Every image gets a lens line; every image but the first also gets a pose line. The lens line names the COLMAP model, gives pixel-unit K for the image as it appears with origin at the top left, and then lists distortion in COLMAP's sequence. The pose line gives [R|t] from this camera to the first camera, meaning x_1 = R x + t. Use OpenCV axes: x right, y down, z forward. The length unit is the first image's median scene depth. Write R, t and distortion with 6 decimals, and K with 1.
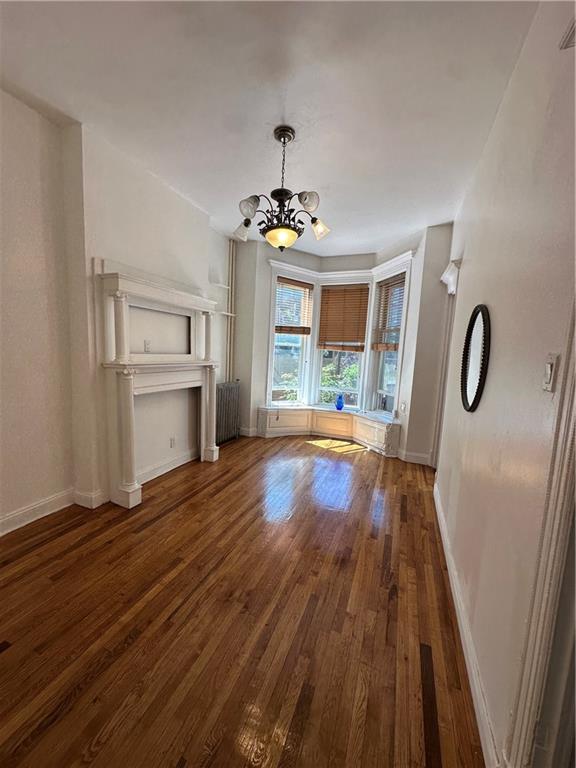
lens RADIAL K [[307.1, 0, 286.1], [0, 307.1, 383.1], [0, 0, 1]] dist [-0.009458, 0.001942]
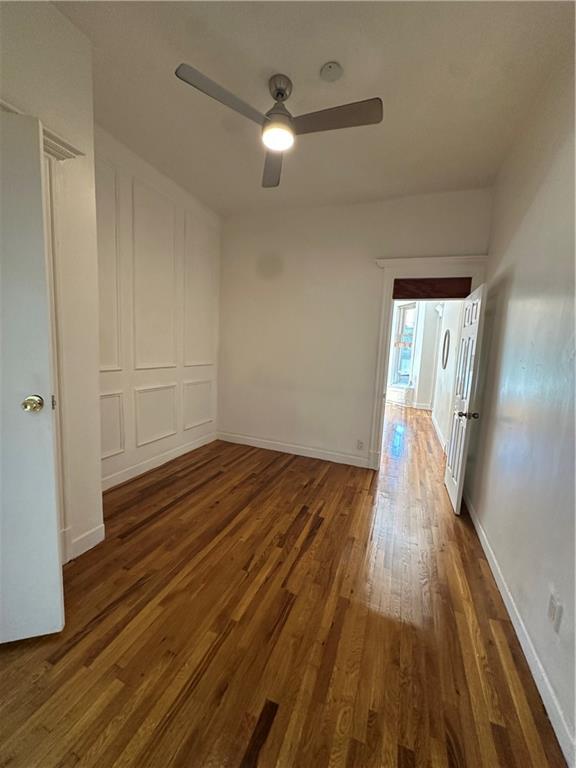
lens RADIAL K [[307.1, 0, 290.9], [0, 307.1, 380.9], [0, 0, 1]] dist [-0.009458, 0.001942]
pose [[0.999980, -0.003382, 0.005330, -0.336590], [0.003387, 0.999994, -0.000802, 0.088472], [-0.005327, 0.000820, 0.999985, -0.751773]]
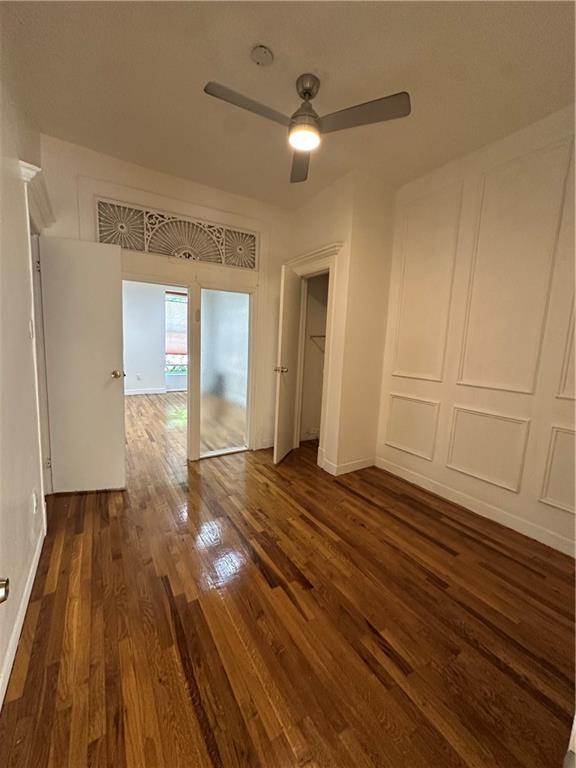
lens RADIAL K [[307.1, 0, 291.0], [0, 307.1, 389.5], [0, 0, 1]] dist [-0.009458, 0.001942]
pose [[-0.598270, 0.045009, -0.800029, 0.470583], [-0.160324, 0.971509, 0.174548, -0.071140], [0.785092, 0.232690, -0.574009, 0.963289]]
